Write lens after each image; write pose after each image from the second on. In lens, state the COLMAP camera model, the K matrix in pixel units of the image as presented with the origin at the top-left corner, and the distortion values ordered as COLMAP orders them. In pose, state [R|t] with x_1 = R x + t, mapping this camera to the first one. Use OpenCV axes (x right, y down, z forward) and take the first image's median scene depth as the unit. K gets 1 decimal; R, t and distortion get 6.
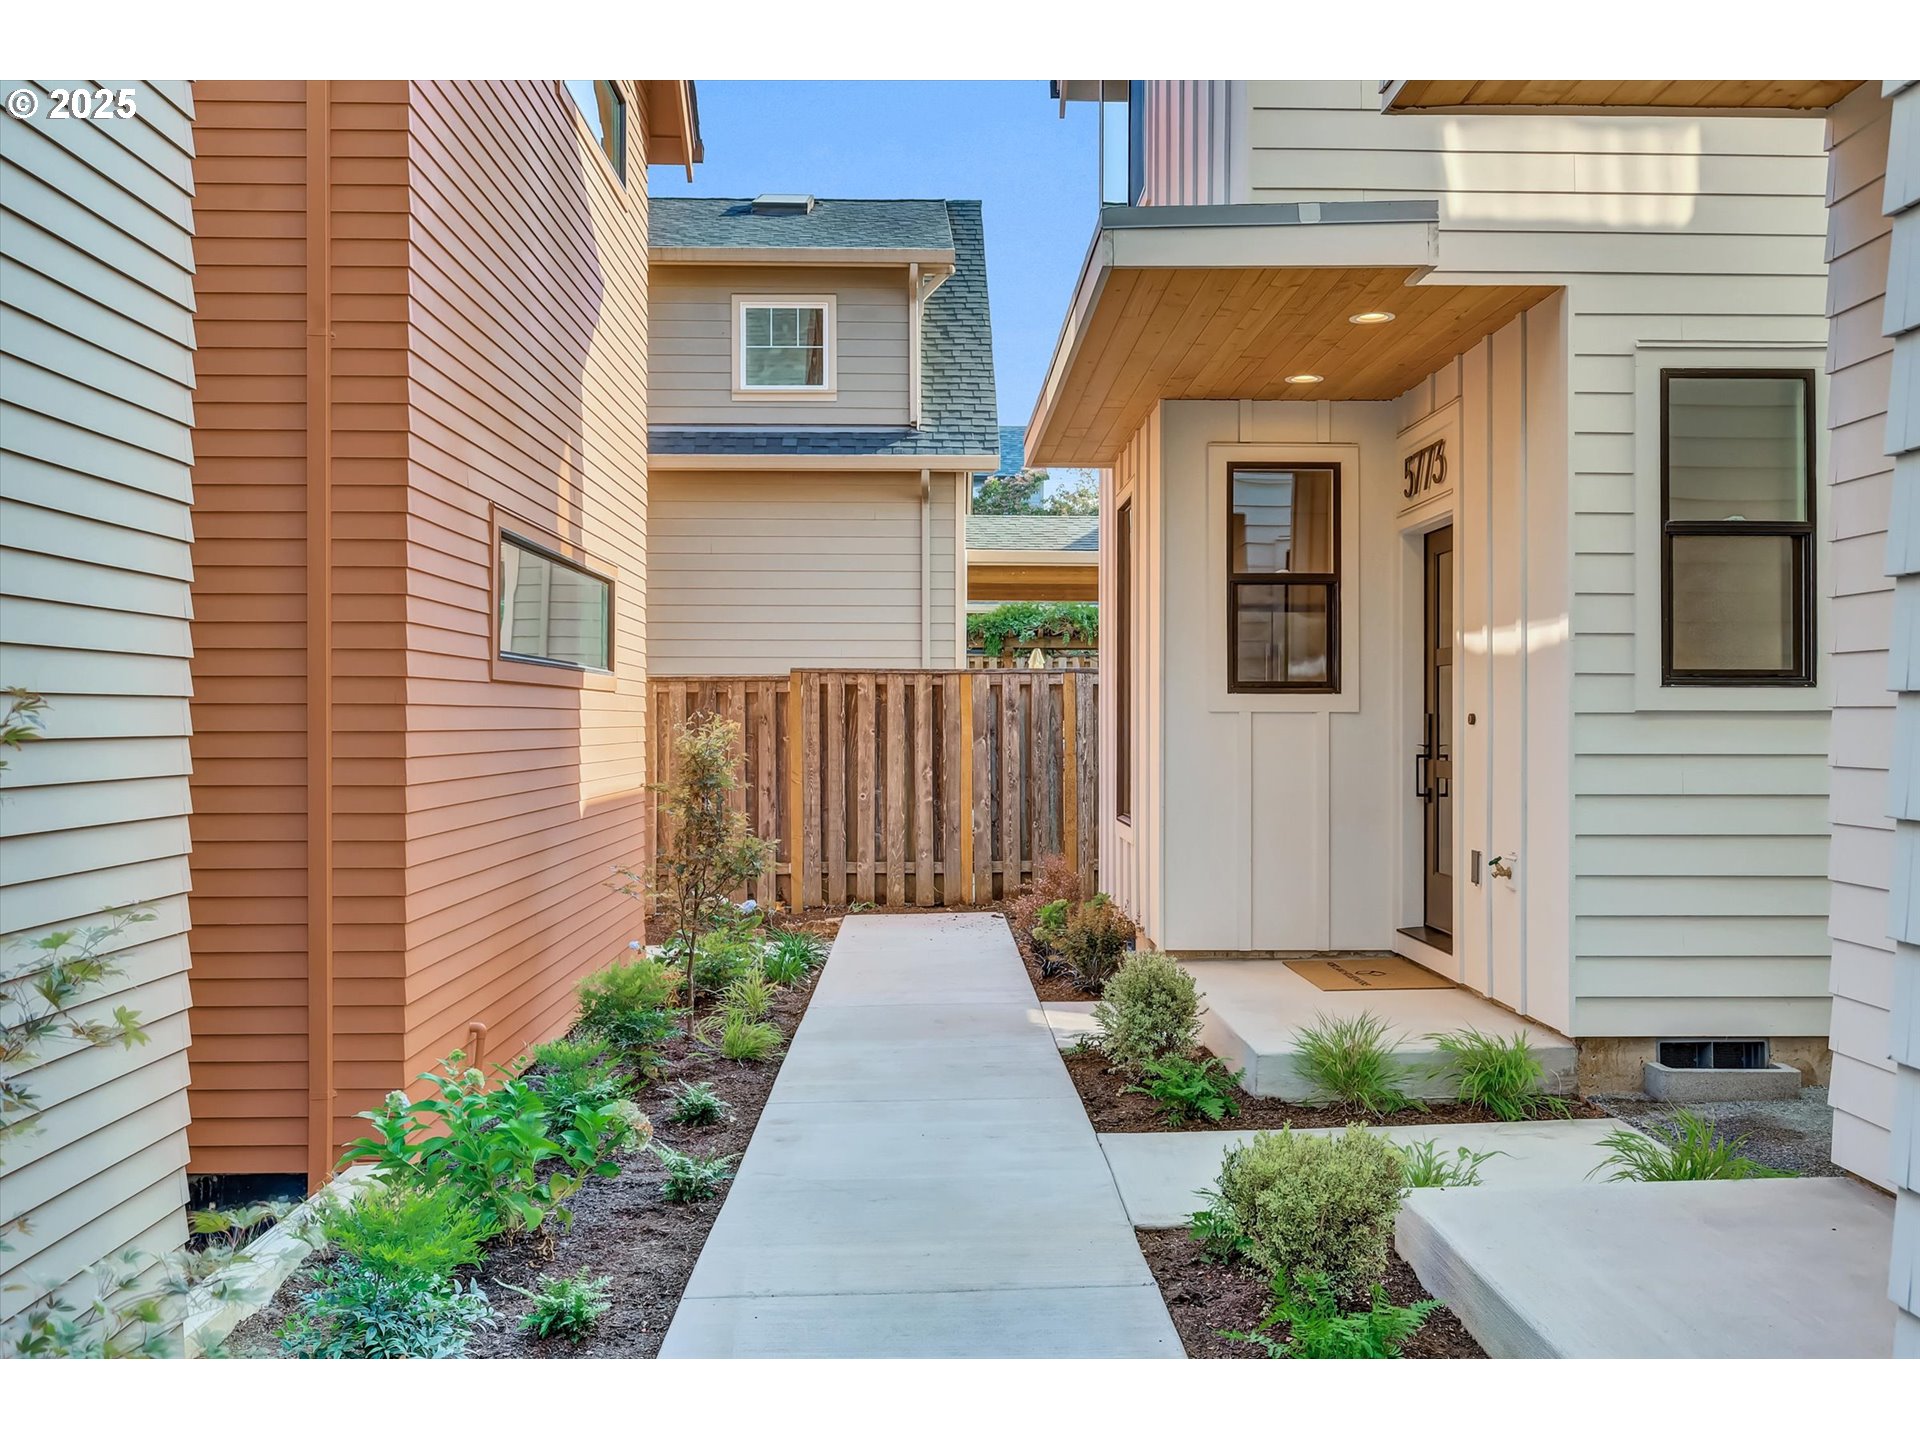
lens RADIAL K [[1647.1, 0, 960.0], [0, 1647.1, 720.0], [0, 0, 1]] dist [0.000878, -0.003363]
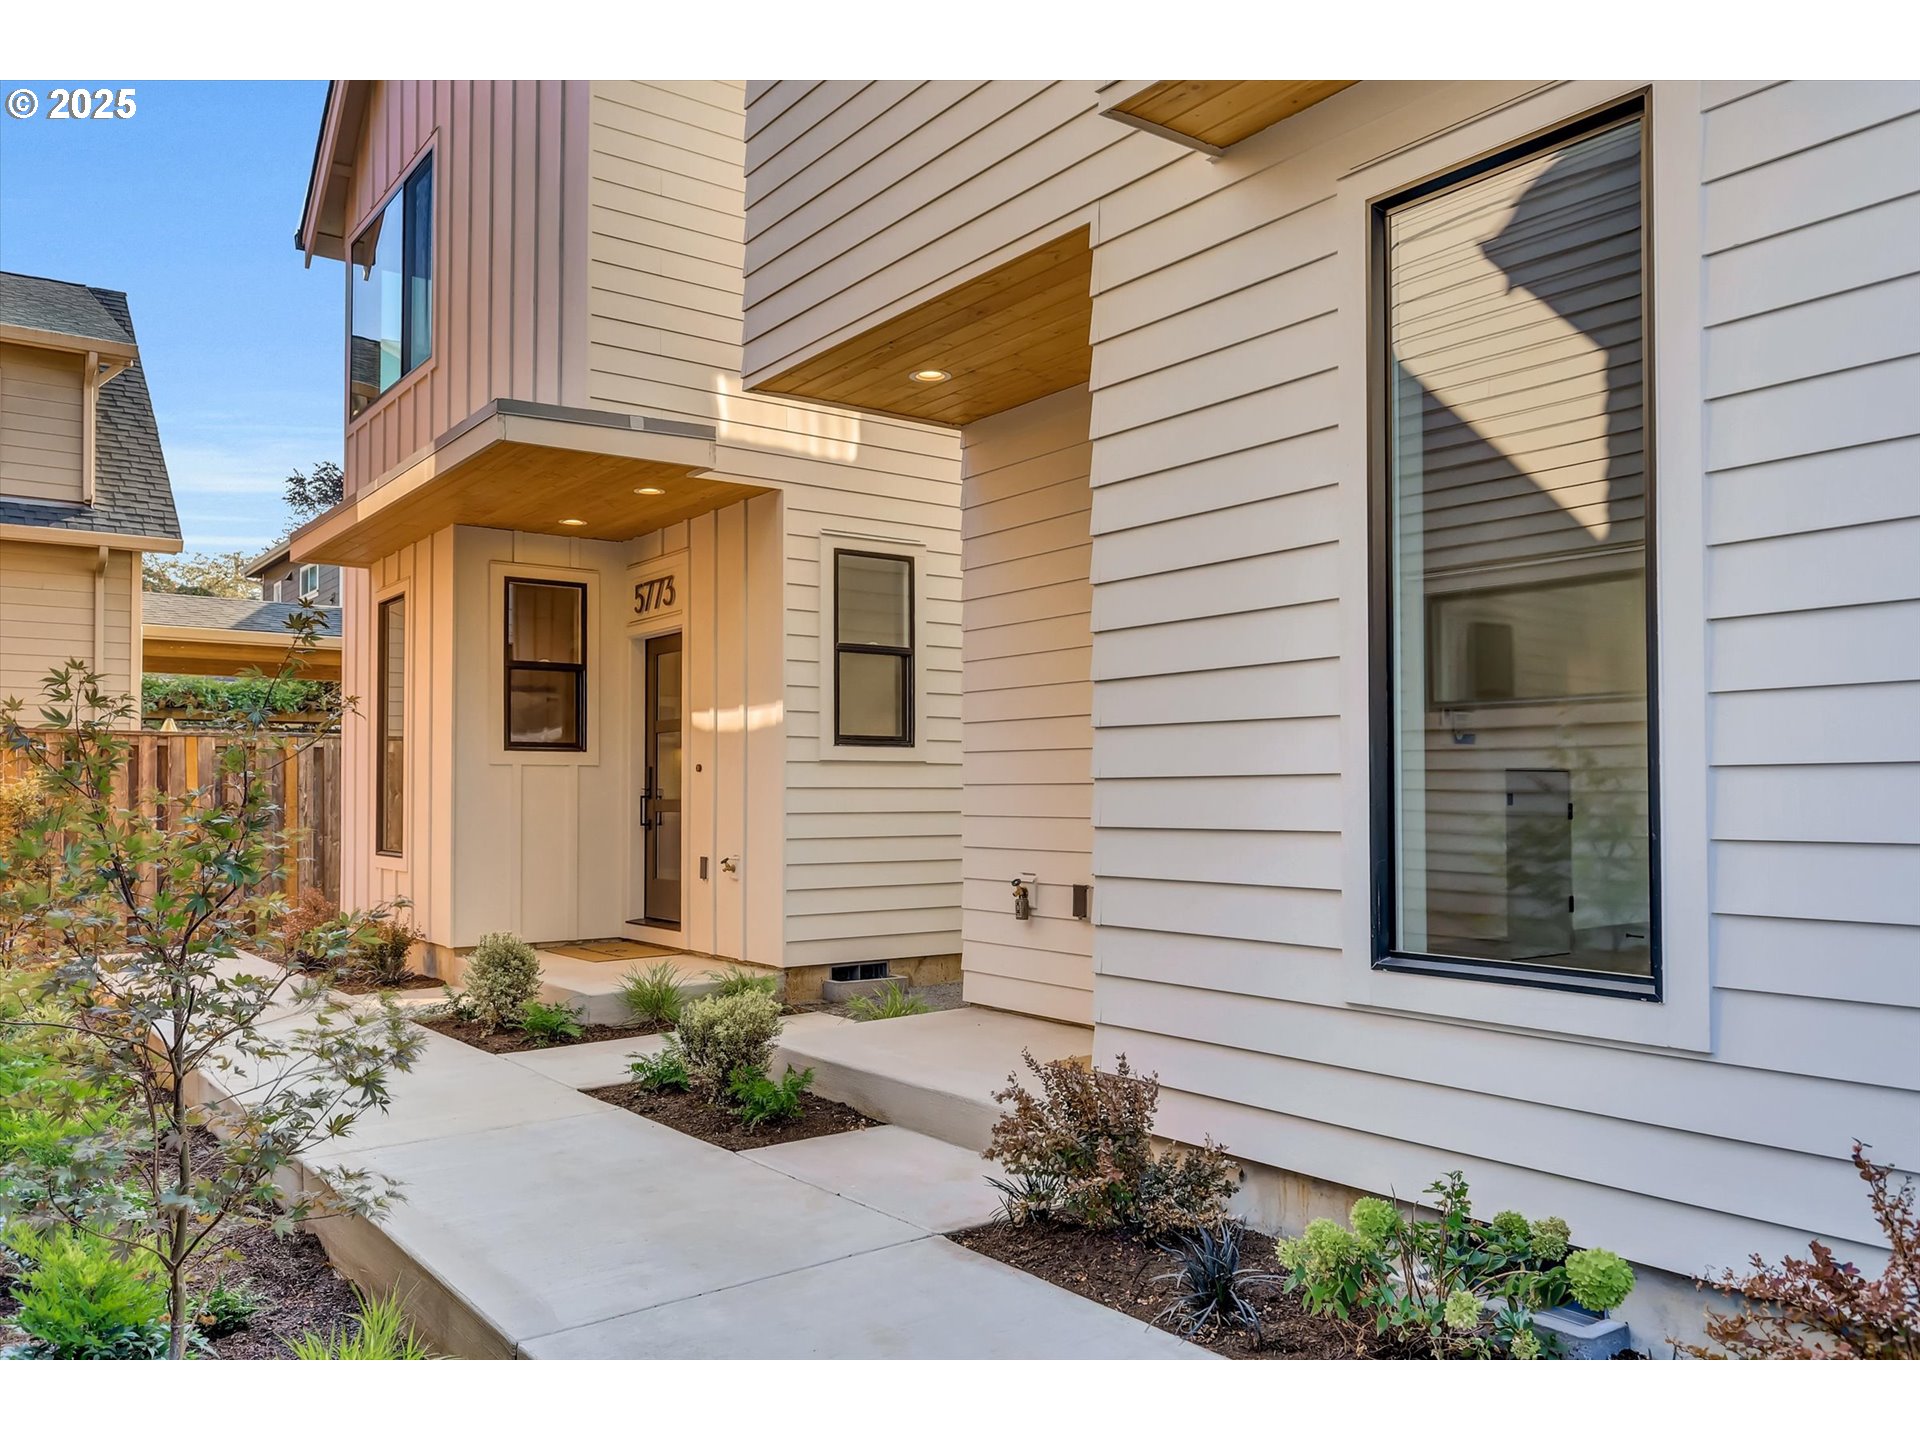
lens RADIAL K [[1426.1, 0, 960.8], [0, 1426.1, 819.0], [0, 0, 1]] dist [-0.003812, -0.002262]
pose [[0.818272, -0.013043, 0.574684, -0.221377], [0.003088, 0.999828, 0.018295, 0.021367], [-0.574823, -0.013196, 0.818171, -0.172006]]
